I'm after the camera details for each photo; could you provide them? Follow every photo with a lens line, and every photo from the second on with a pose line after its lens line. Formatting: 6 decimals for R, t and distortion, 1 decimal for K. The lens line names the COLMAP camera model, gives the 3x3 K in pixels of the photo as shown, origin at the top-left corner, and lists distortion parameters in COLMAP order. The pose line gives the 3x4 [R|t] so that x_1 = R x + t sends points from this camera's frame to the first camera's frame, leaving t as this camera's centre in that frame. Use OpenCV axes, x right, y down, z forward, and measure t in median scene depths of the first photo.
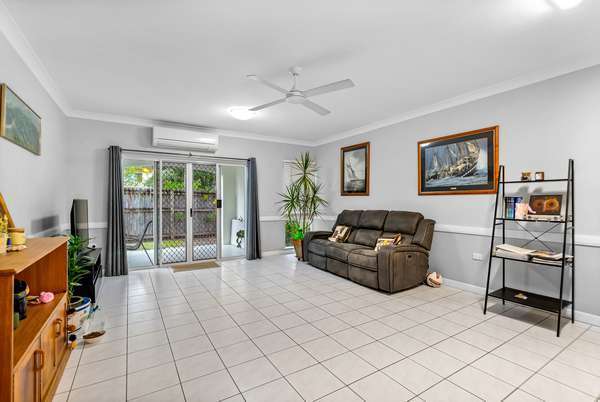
lens RADIAL K [[282.2, 0, 302.5], [0, 282.2, 201.5], [0, 0, 1]] dist [0.005536, 0.000463]
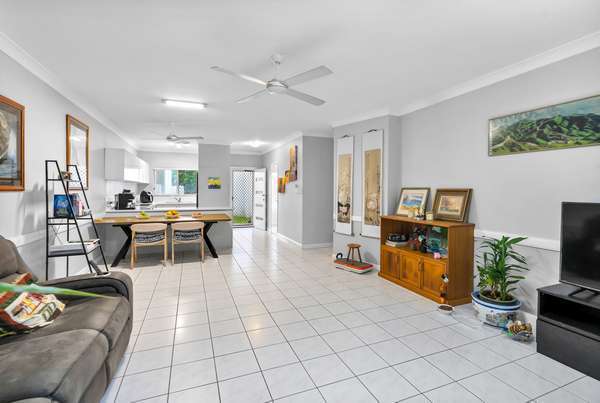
lens RADIAL K [[280.2, 0, 303.9], [0, 280.2, 194.1], [0, 0, 1]] dist [-0.013041, -0.000051]
pose [[-0.986049, -0.006827, 0.166318, -0.169714], [-0.003931, 0.999835, 0.017734, -0.025649], [-0.166411, 0.016833, -0.985913, 1.215818]]
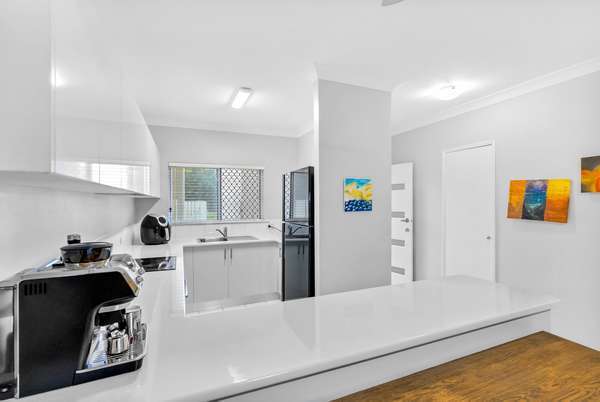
lens RADIAL K [[282.2, 0, 300.7], [0, 282.2, 202.5], [0, 0, 1]] dist [0.005536, 0.000463]
pose [[-0.988509, 0.002143, 0.151148, 0.625028], [0.003391, 0.999962, 0.007996, -0.048380], [-0.151125, 0.008417, -0.988479, 0.308154]]
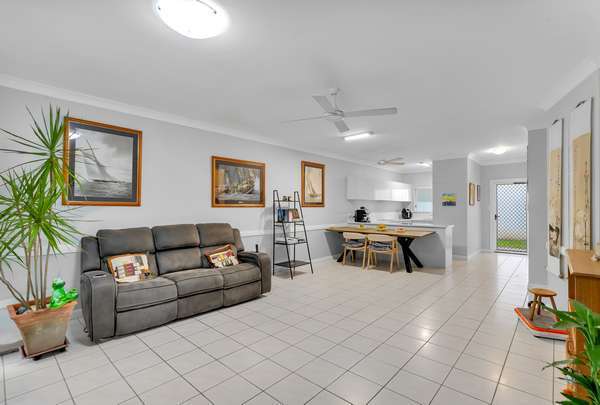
lens RADIAL K [[280.2, 0, 305.3], [0, 280.2, 211.6], [0, 0, 1]] dist [-0.013041, -0.000051]
pose [[-0.280928, -0.014772, 0.959615, -0.635571], [0.002805, 0.999865, 0.016213, -0.020055], [-0.959725, 0.007246, -0.280848, 0.902368]]
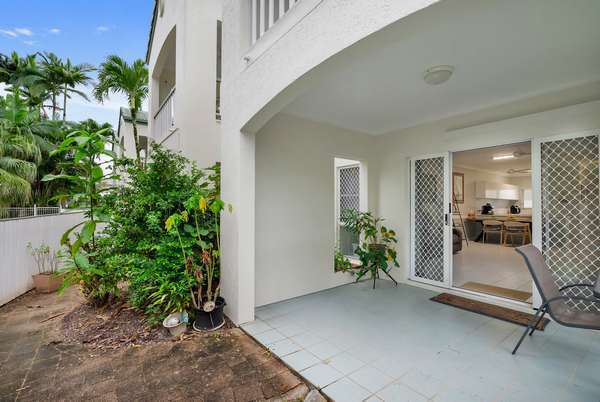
lens RADIAL K [[279.9, 0, 303.4], [0, 279.9, 203.6], [0, 0, 1]] dist [-0.000783, -0.000057]
pose [[-0.101633, 0.016933, 0.994678, -1.190753], [0.002175, 0.999857, -0.016798, 0.014074], [-0.994820, 0.000457, -0.101655, 1.770584]]
